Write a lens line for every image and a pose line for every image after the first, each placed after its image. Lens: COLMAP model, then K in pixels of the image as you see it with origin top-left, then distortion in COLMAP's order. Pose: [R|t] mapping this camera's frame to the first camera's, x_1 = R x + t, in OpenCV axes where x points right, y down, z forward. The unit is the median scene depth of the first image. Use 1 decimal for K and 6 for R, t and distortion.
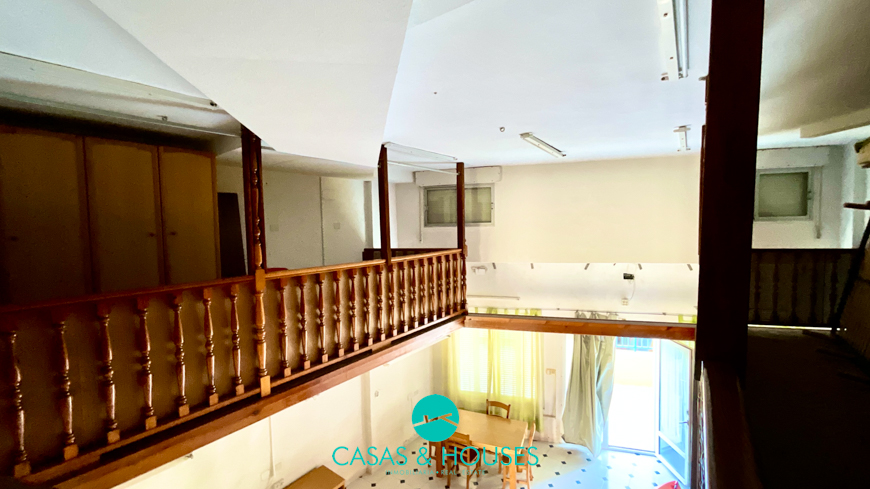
lens RADIAL K [[355.0, 0, 435.0], [0, 355.0, 244.5], [0, 0, 1]] dist [-0.001386, -0.000066]
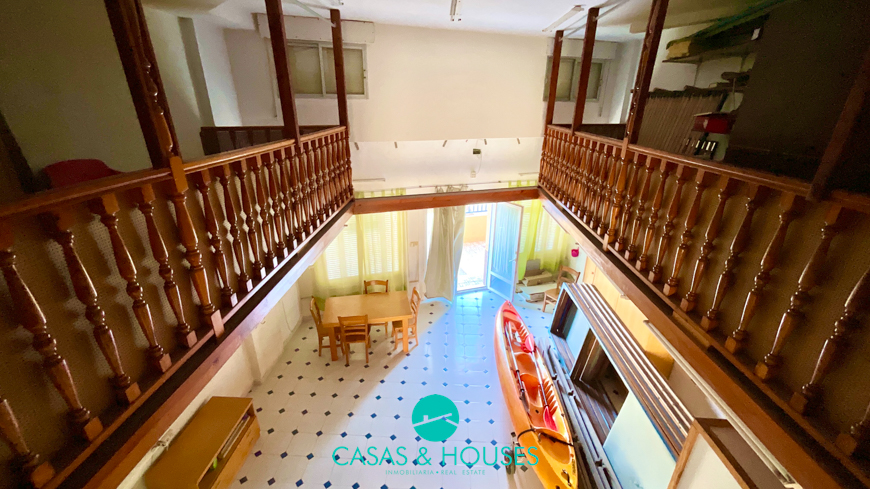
lens RADIAL K [[355.0, 0, 435.0], [0, 355.0, 244.5], [0, 0, 1]] dist [-0.001386, -0.000066]
pose [[0.821247, -0.184243, 0.540008, -0.241441], [0.003319, 0.947957, 0.318381, 0.010515], [-0.570564, -0.259677, 0.779118, 0.120175]]
